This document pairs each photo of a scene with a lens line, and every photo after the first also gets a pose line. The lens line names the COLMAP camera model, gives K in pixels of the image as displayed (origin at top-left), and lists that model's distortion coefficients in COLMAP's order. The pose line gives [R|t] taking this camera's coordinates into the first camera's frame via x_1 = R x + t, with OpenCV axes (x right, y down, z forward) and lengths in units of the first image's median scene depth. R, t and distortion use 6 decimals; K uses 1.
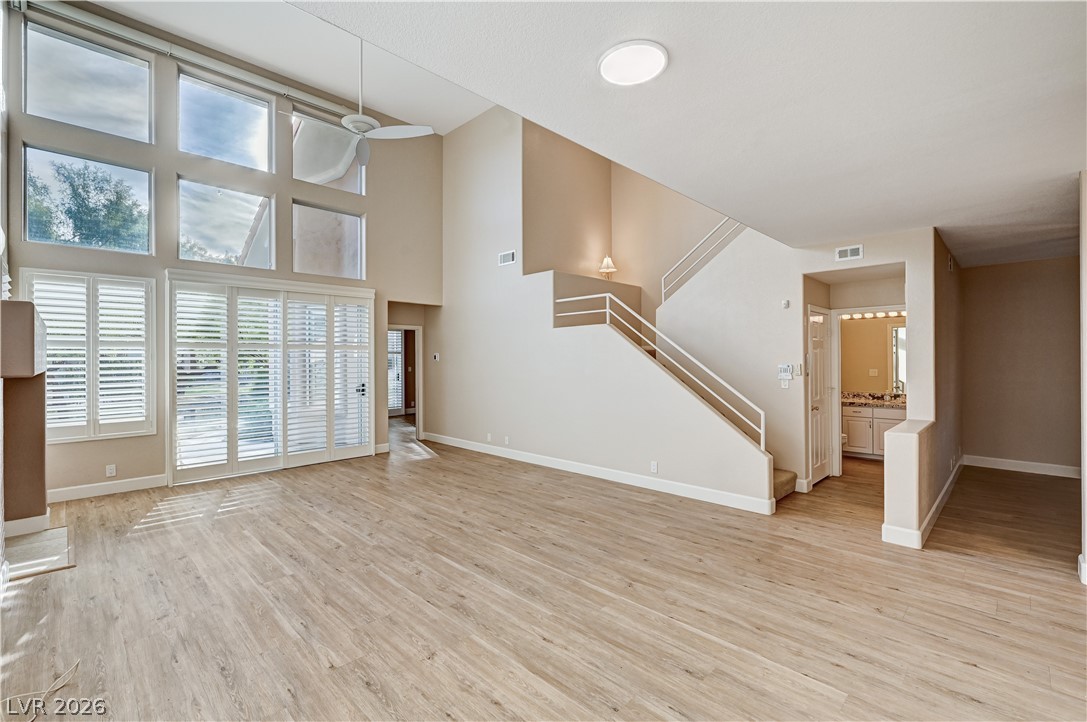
lens RADIAL K [[477.6, 0, 543.5], [0, 477.6, 361.0], [0, 0, 1]] dist [-0.001275, -0.001052]
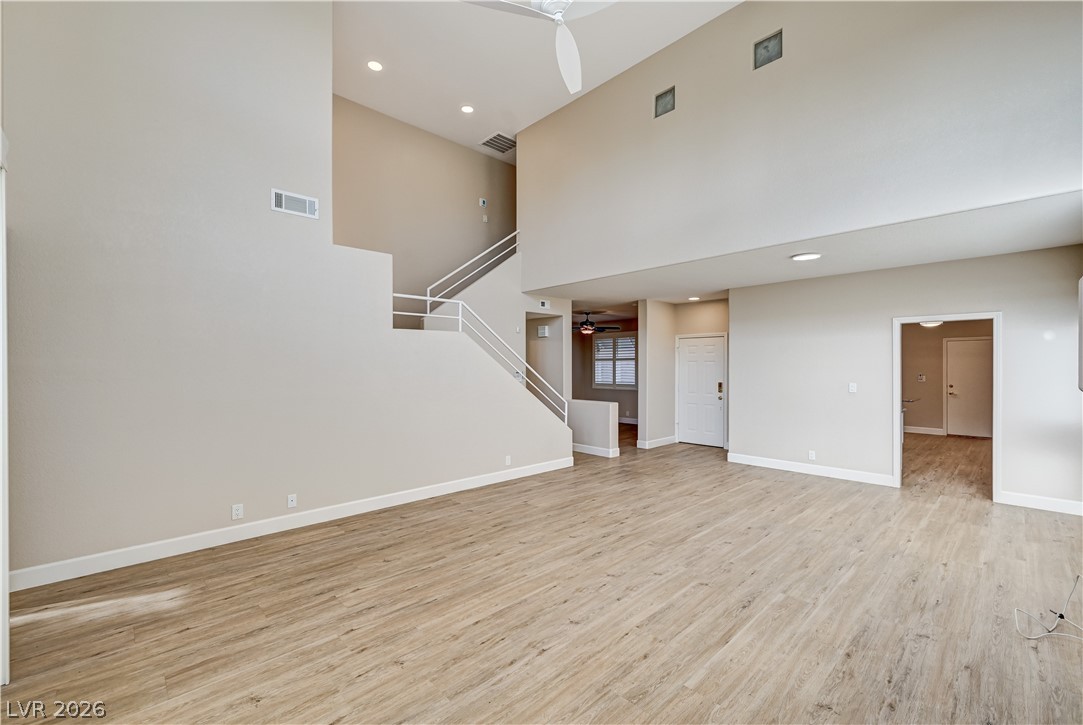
lens RADIAL K [[454.7, 0, 551.5], [0, 454.7, 362.8], [0, 0, 1]] dist [-0.004529, 0.000139]
pose [[0.015218, 0.013823, 0.999789, -1.128450], [0.006888, 0.999879, -0.013929, 0.001268], [-0.999860, 0.007098, 0.015121, 1.130728]]
